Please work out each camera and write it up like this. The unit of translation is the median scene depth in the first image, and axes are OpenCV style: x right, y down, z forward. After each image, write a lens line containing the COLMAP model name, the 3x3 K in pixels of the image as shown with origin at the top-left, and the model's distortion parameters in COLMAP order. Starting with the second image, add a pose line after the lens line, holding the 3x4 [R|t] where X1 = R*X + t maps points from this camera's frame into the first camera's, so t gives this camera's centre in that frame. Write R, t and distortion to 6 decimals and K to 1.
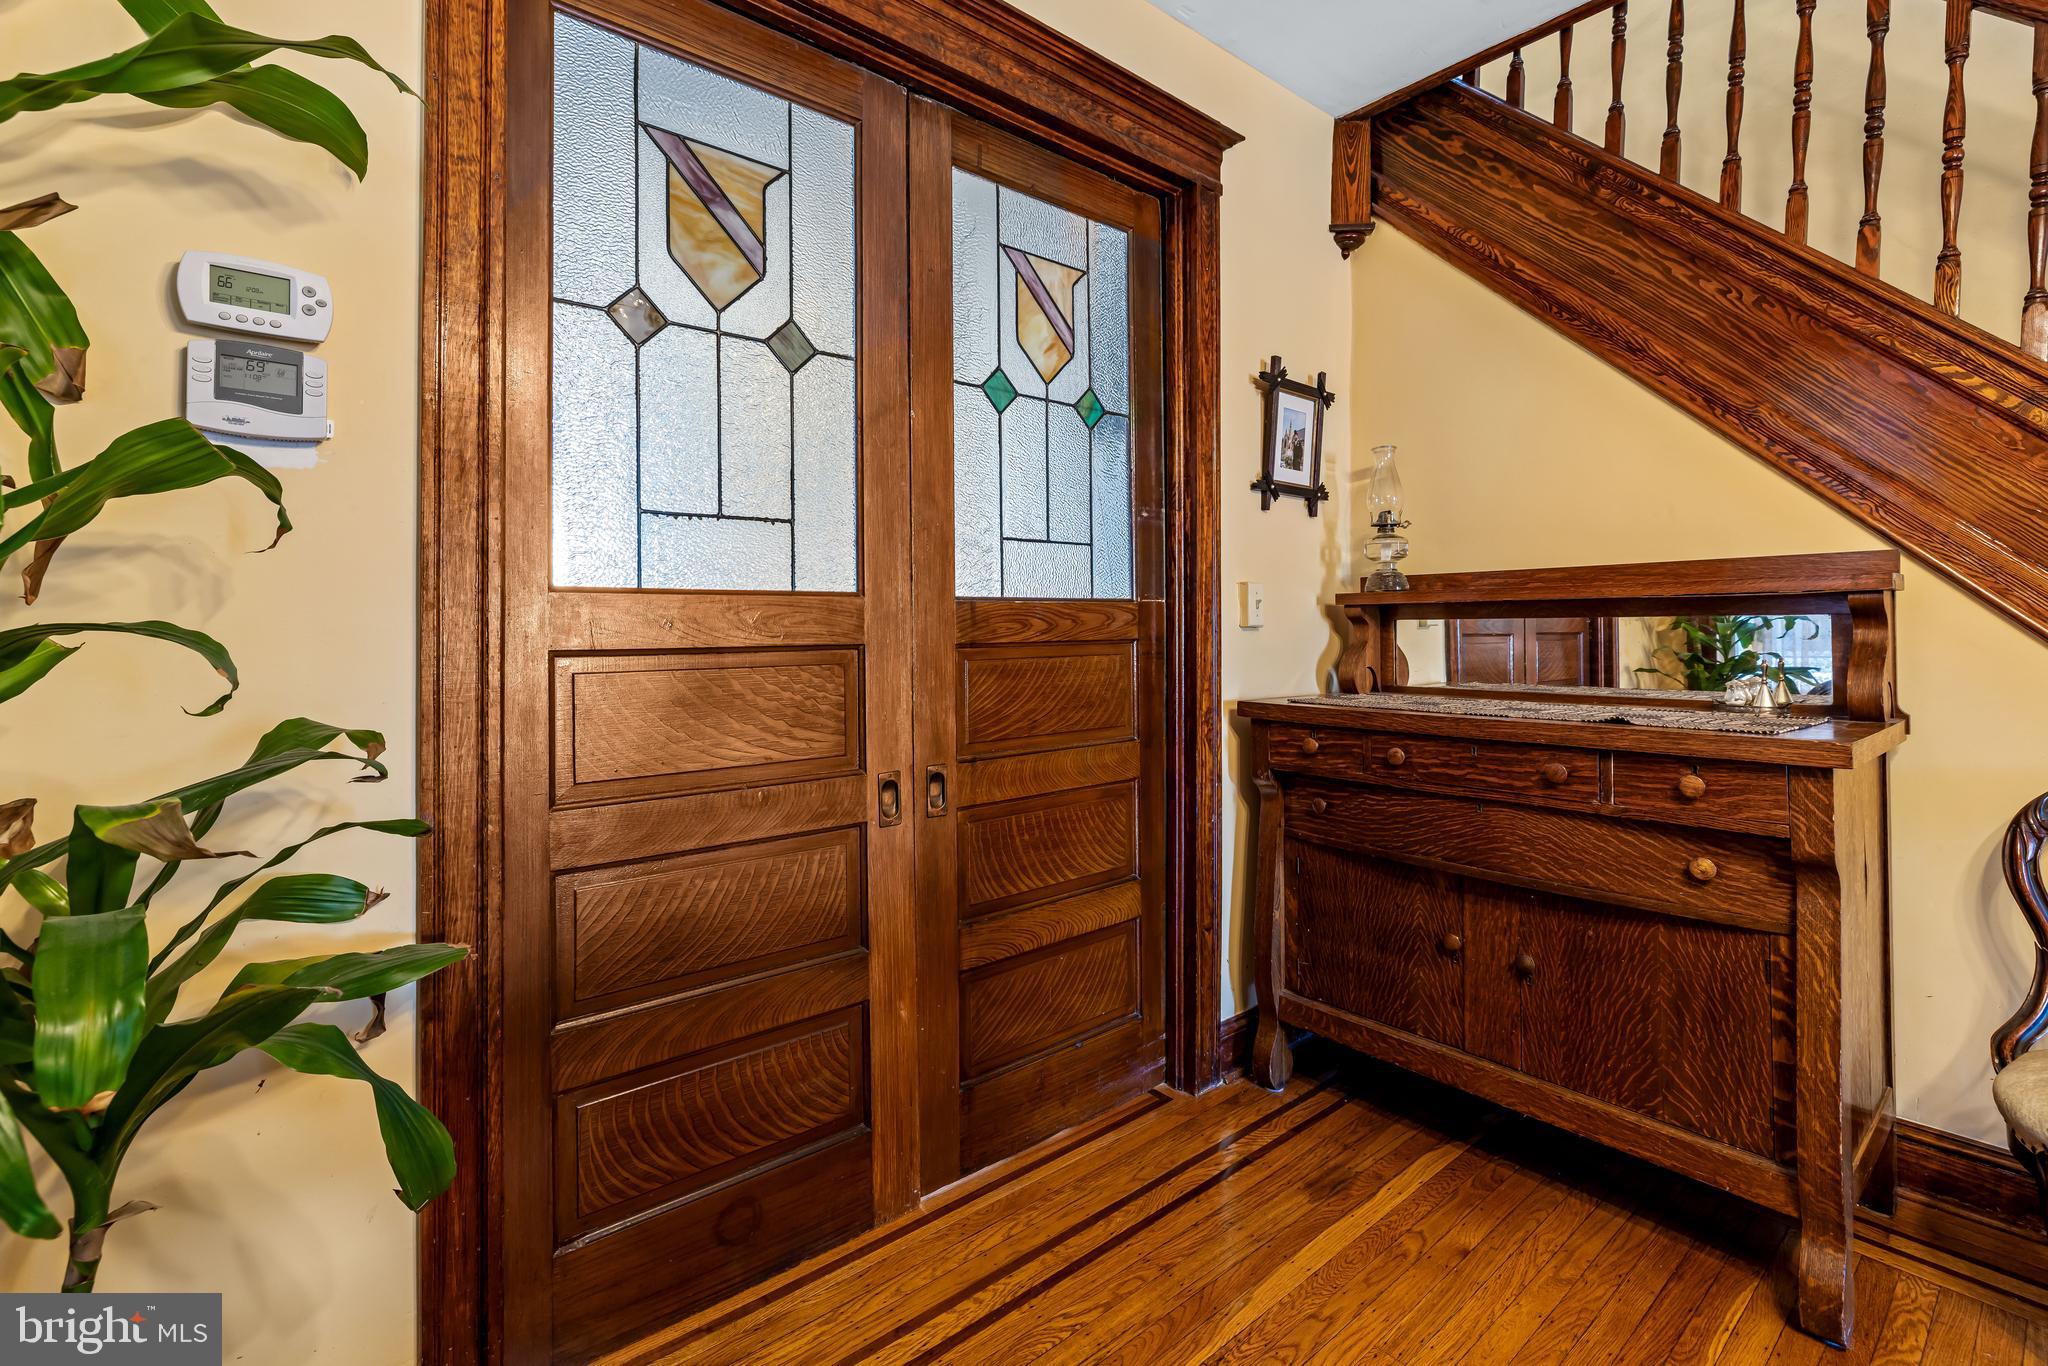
lens RADIAL K [[927.6, 0, 1032.8], [0, 927.6, 627.2], [0, 0, 1]] dist [-0.000750, 0.000001]
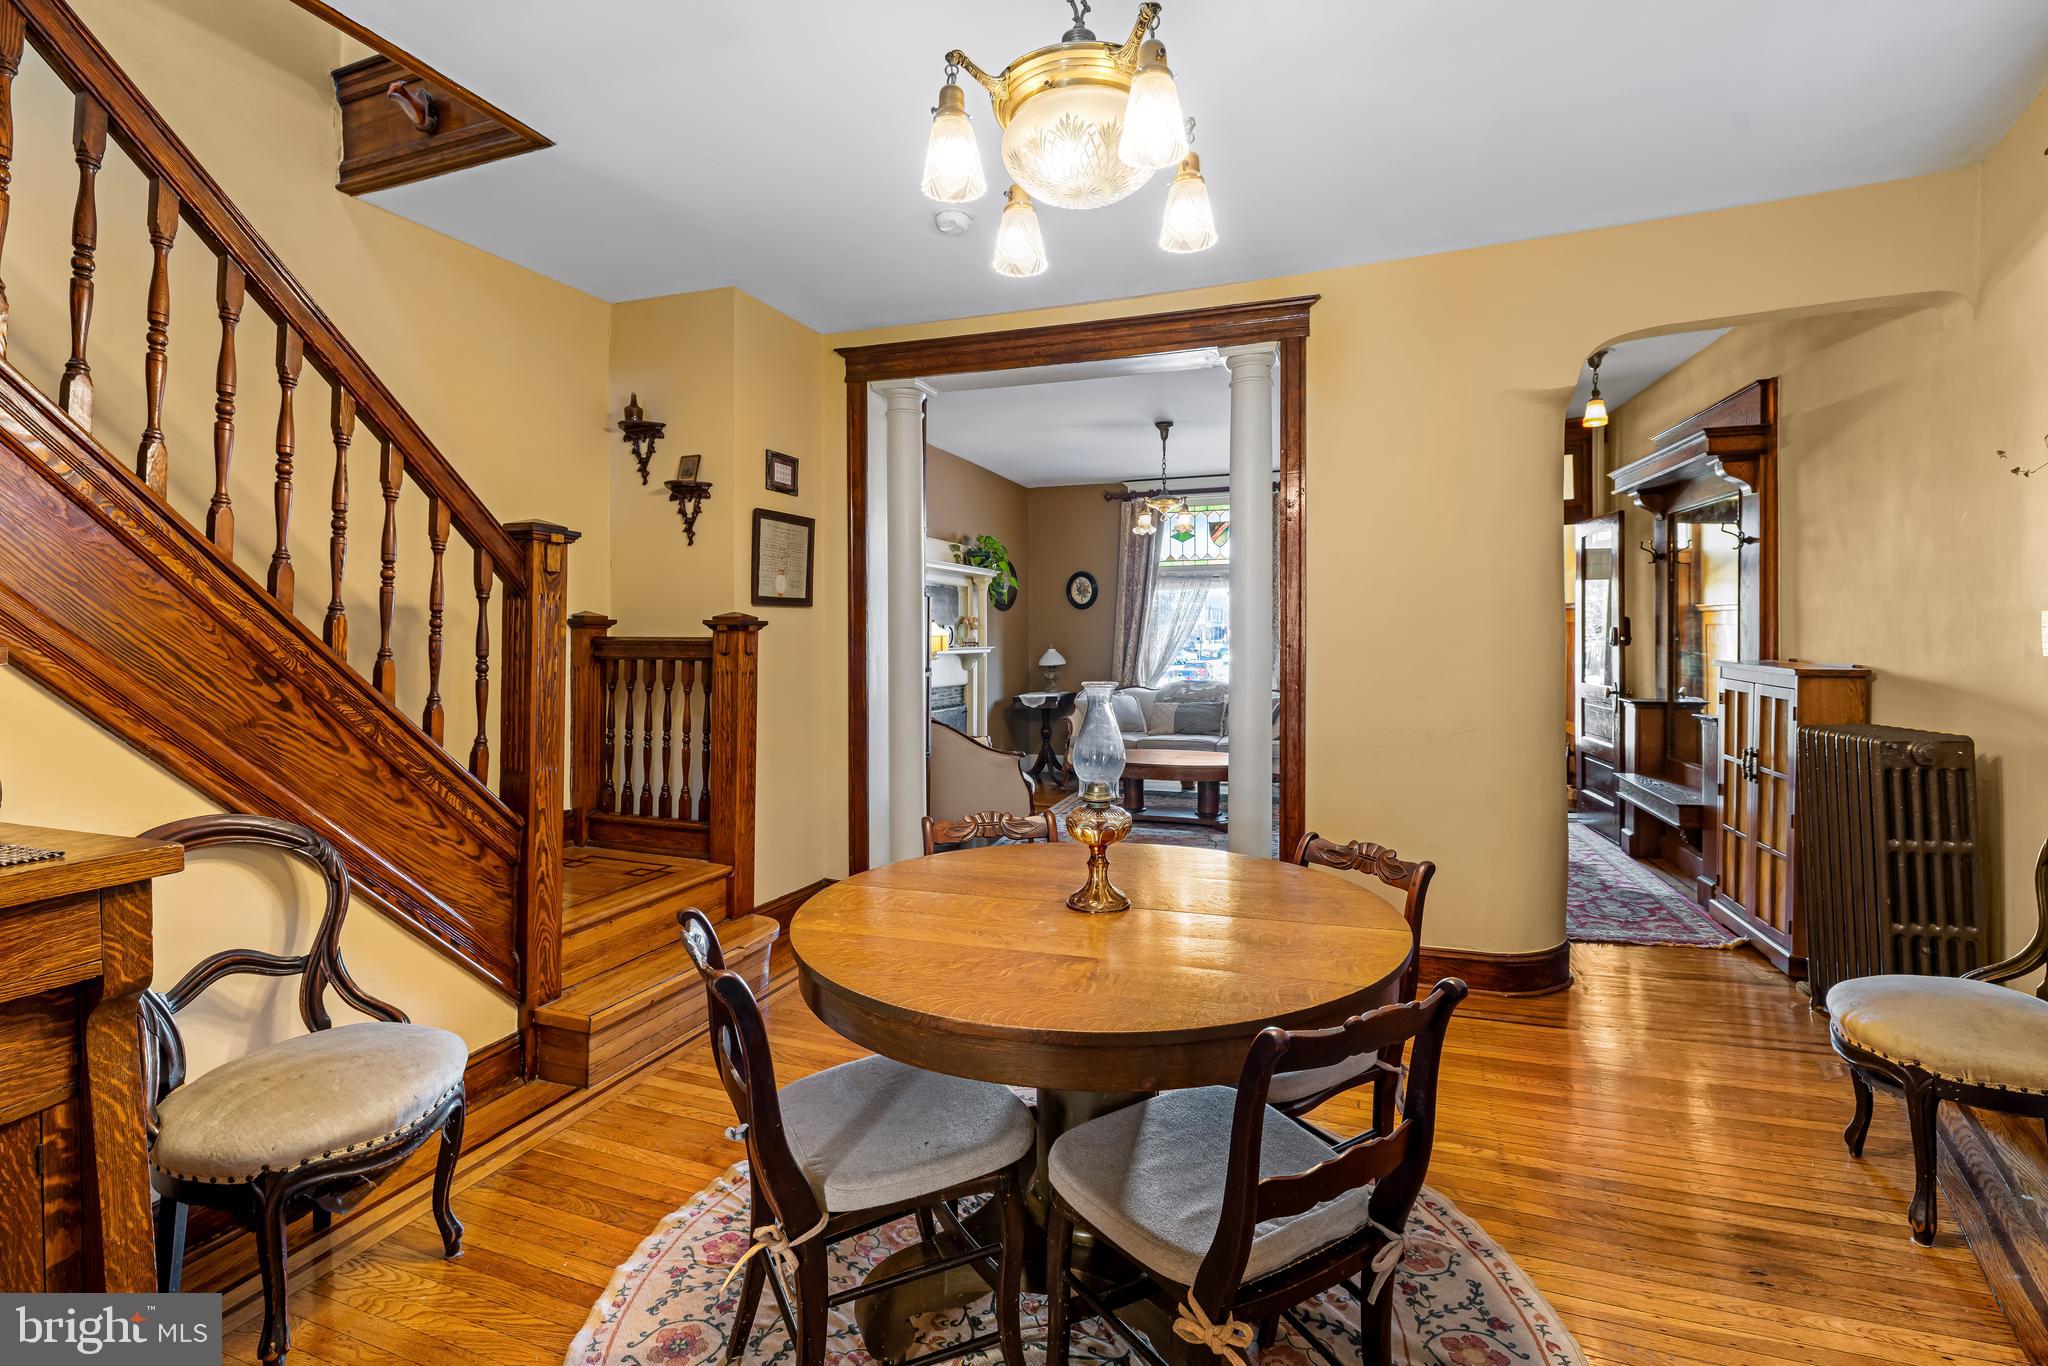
lens RADIAL K [[927.6, 0, 1032.8], [0, 927.6, 627.2], [0, 0, 1]] dist [-0.000750, 0.000001]
pose [[-0.496213, 0.014076, 0.868087, -0.208543], [0.000281, 0.999871, -0.016052, -0.045589], [-0.868201, -0.007722, -0.496153, 0.438196]]
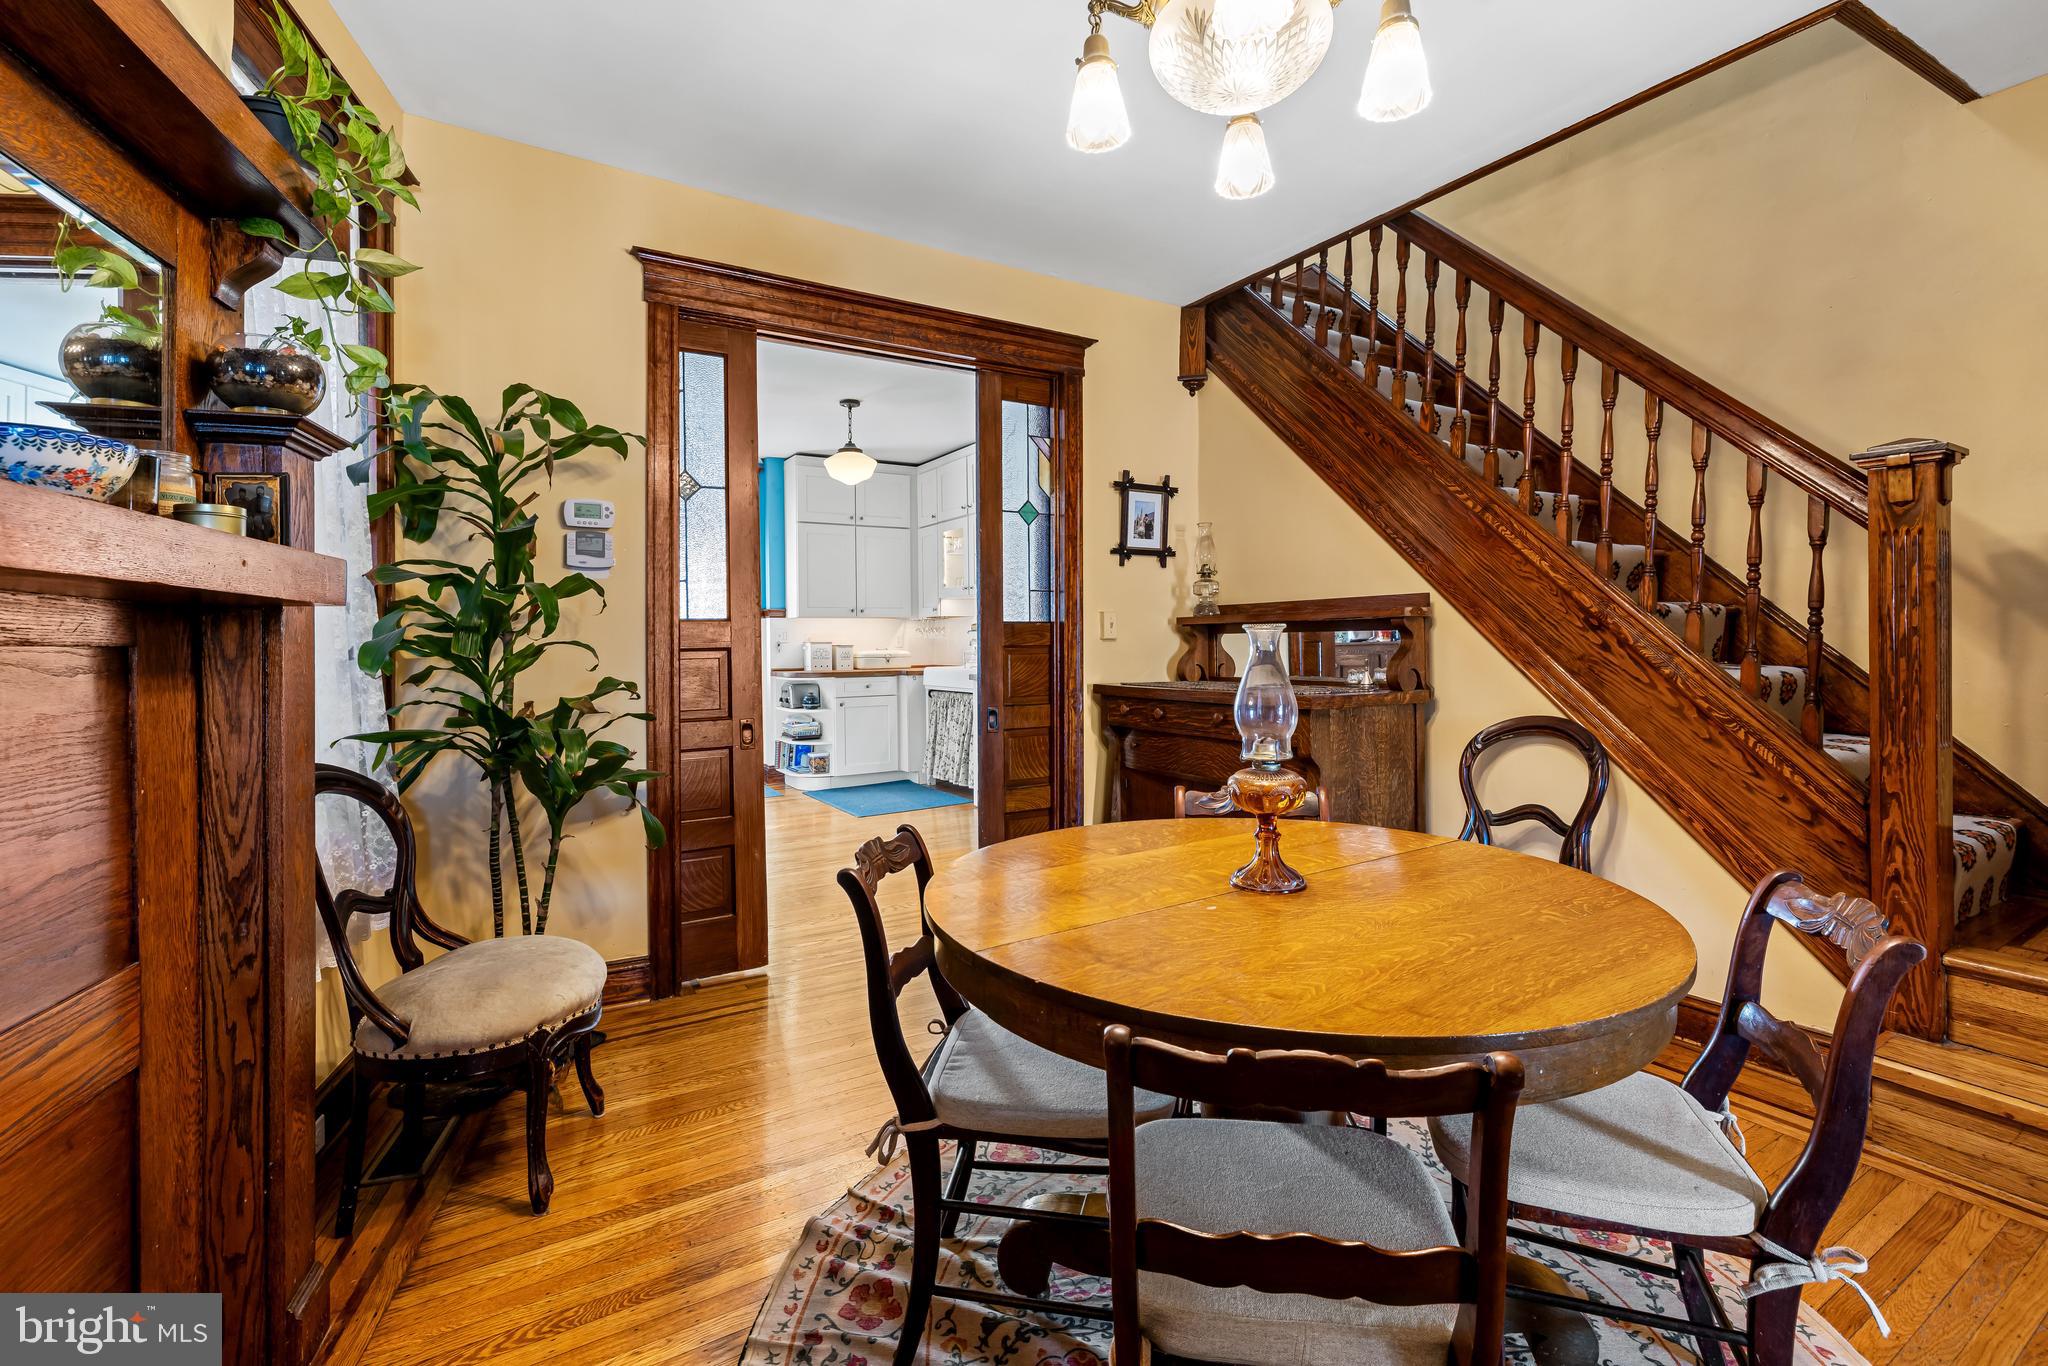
lens RADIAL K [[903.4, 0, 1023.5], [0, 903.4, 641.3], [0, 0, 1]] dist [0.000184, -0.000015]
pose [[0.988499, -0.004937, -0.151150, 0.336139], [0.005357, 0.999983, 0.002374, -0.001030], [0.151135, -0.003156, 0.988508, -0.597993]]
